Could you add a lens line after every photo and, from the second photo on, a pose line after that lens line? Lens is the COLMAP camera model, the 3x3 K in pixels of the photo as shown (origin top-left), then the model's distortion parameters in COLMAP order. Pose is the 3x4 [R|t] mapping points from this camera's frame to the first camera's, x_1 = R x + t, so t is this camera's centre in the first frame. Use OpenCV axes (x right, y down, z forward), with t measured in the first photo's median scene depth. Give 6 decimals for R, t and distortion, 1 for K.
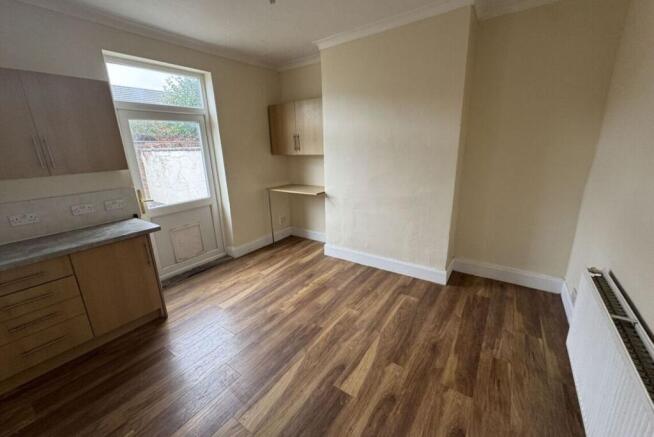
lens RADIAL K [[260.0, 0, 326.0], [0, 260.0, 217.0], [0, 0, 1]] dist [-0.001324, -0.000006]
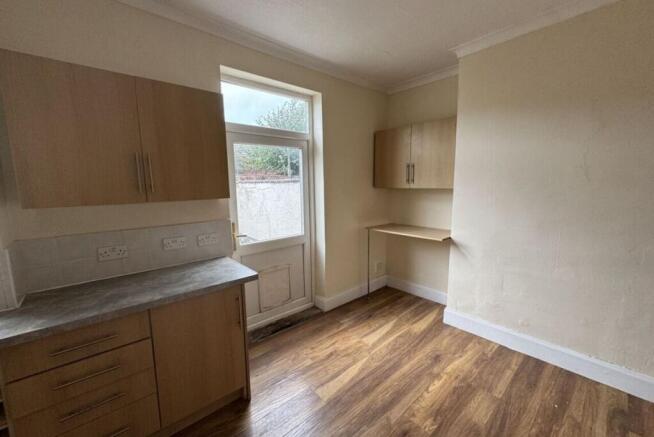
lens RADIAL K [[260.0, 0, 326.0], [0, 260.0, 217.0], [0, 0, 1]] dist [-0.001324, -0.000006]
pose [[0.973038, 0.048221, -0.225548, -0.200121], [-0.078712, 0.988618, -0.128212, -0.032051], [0.216798, 0.142509, 0.965759, 0.206547]]
